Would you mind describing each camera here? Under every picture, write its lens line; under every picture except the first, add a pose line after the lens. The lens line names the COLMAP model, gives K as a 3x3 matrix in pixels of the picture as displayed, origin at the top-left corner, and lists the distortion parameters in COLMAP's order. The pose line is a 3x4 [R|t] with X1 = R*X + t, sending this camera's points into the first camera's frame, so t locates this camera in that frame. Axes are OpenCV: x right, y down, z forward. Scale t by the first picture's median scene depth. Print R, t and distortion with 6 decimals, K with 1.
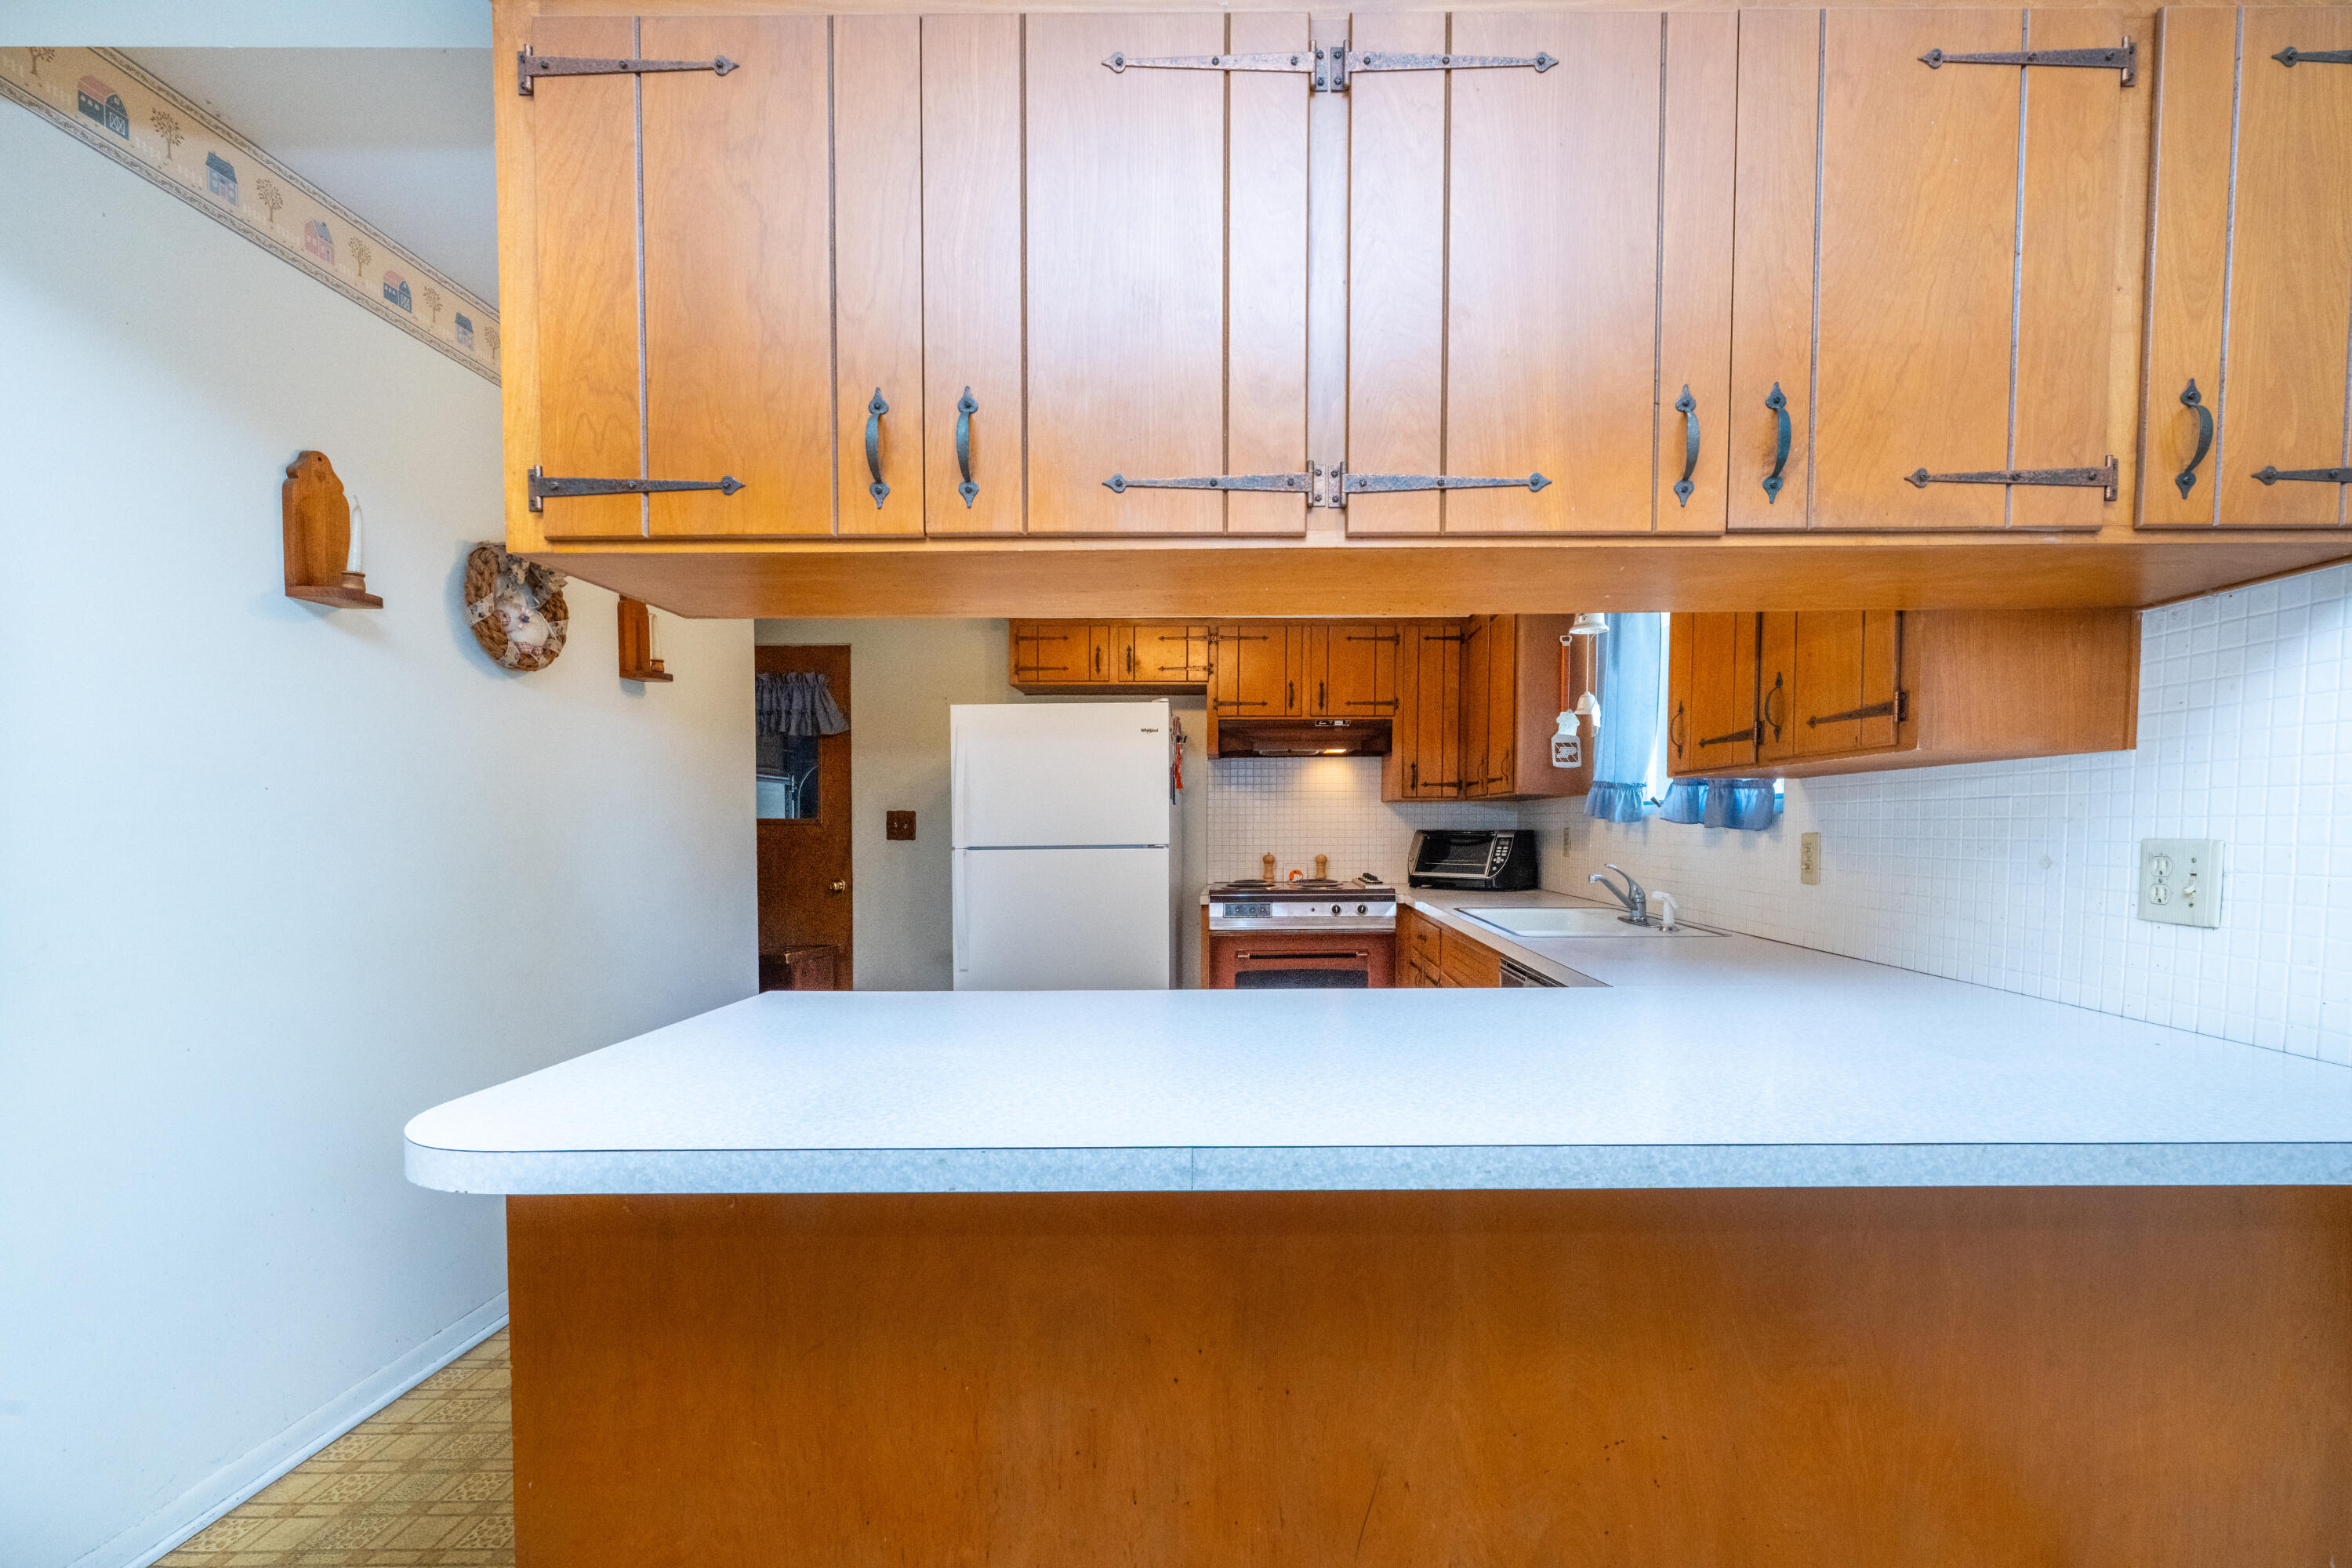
lens RADIAL K [[960.9, 0, 1250.1], [0, 960.9, 845.7], [0, 0, 1]] dist [0.000599, 0.000051]
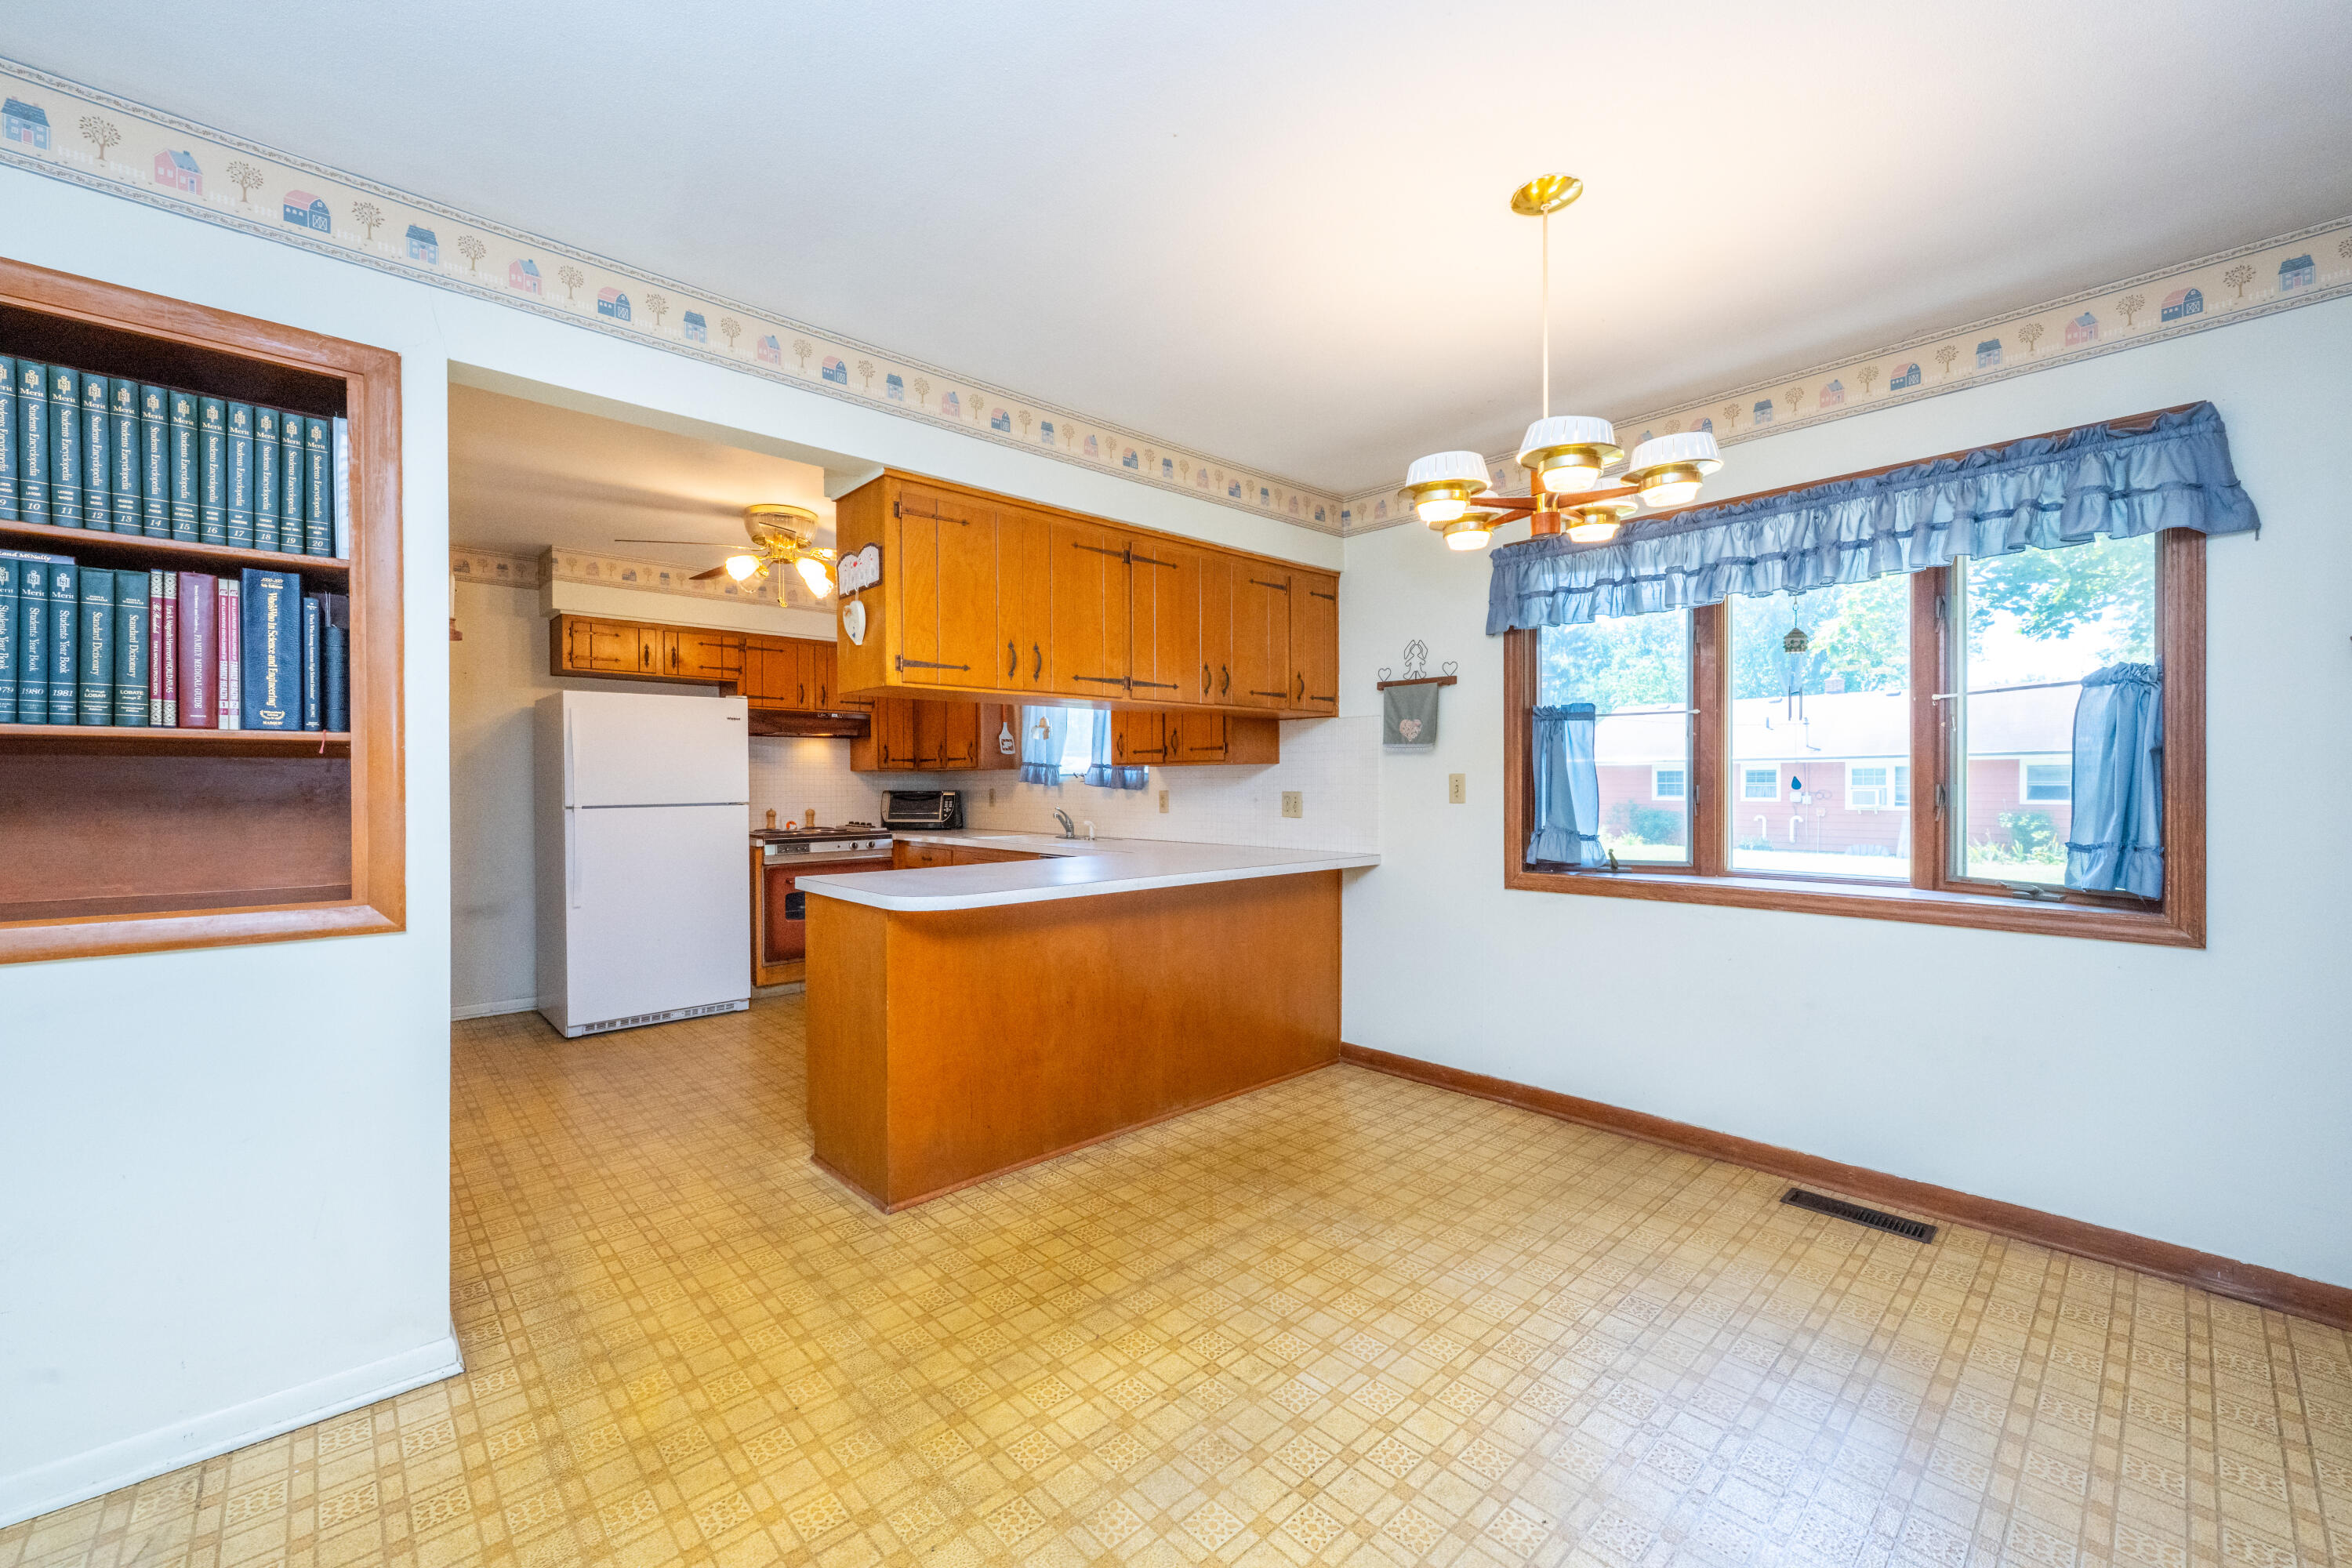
lens RADIAL K [[934.1, 0, 1176.0], [0, 934.1, 784.0], [0, 0, 1]] dist [0.000062, 0.000127]
pose [[0.729528, -0.000394, 0.683951, -0.563761], [0.017035, 0.999700, -0.017594, 0.006715], [-0.683739, 0.024487, 0.729315, -0.402890]]
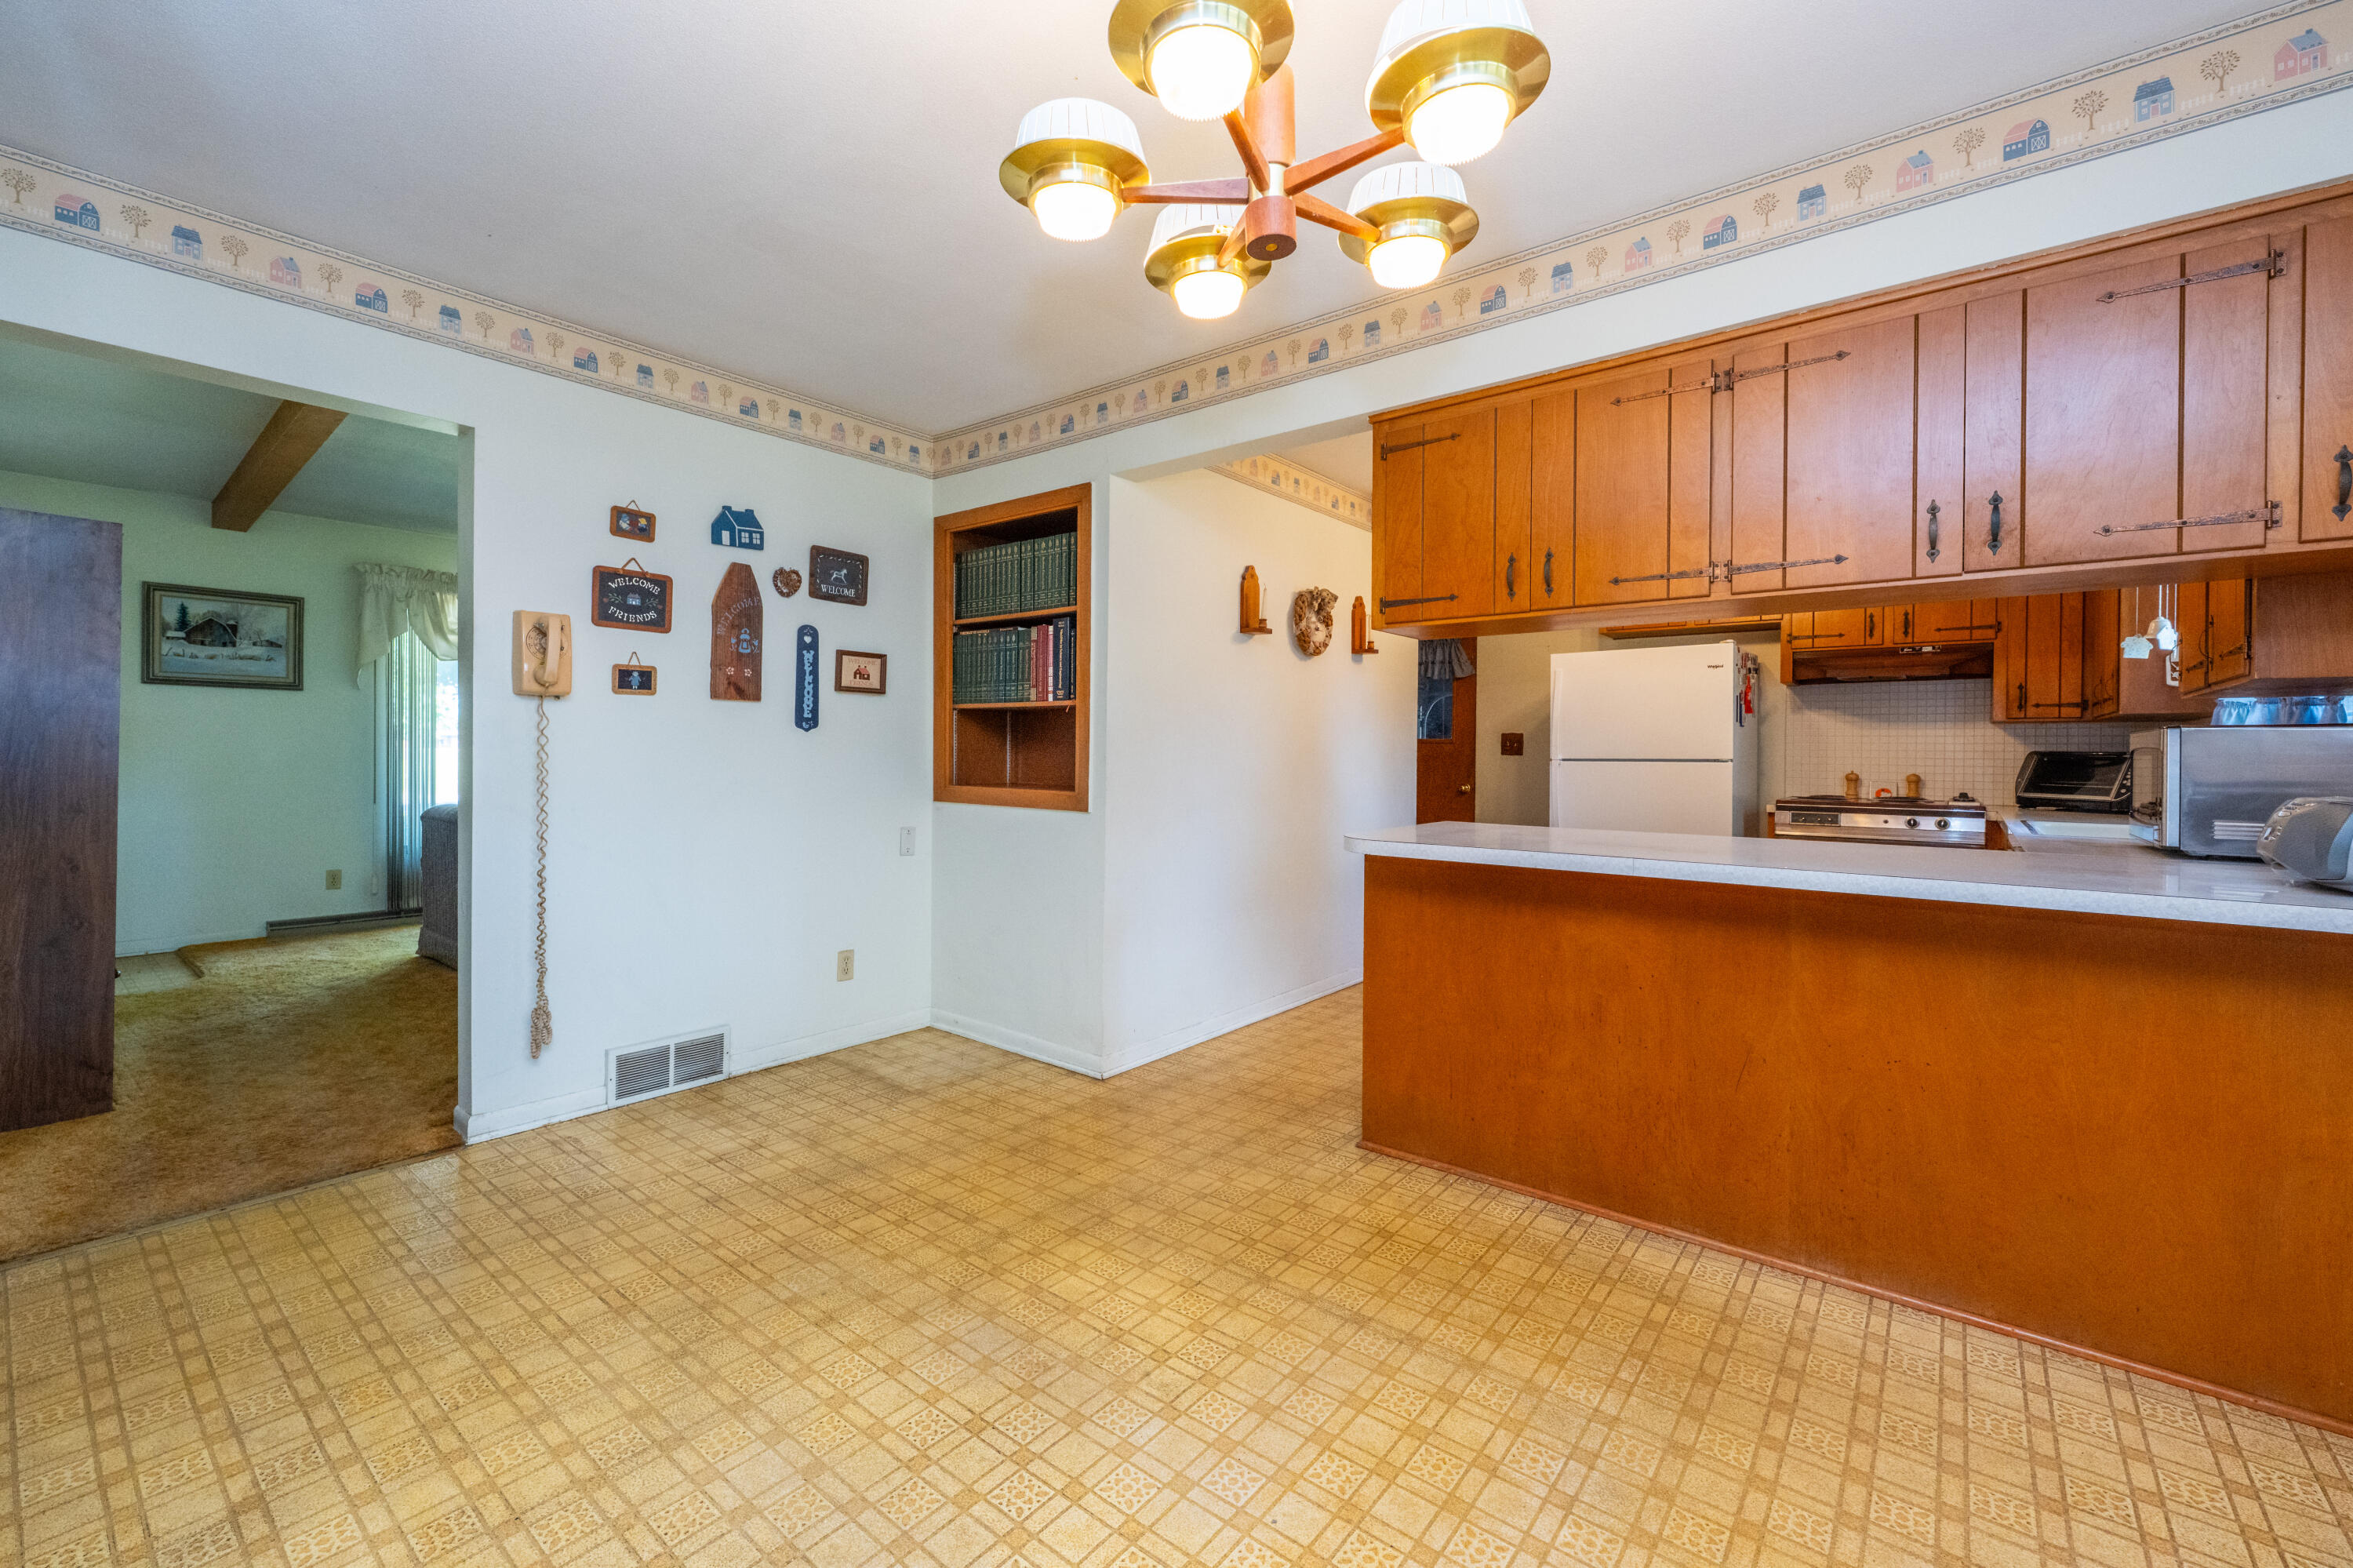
lens RADIAL K [[979.1, 0, 1168.8], [0, 979.1, 751.2], [0, 0, 1]] dist [0.000257, 0.000233]
pose [[0.776406, 0.009128, -0.630167, 0.145860], [-0.024312, 0.999585, -0.015475, 0.025607], [0.629764, 0.027335, 0.776305, -0.420888]]
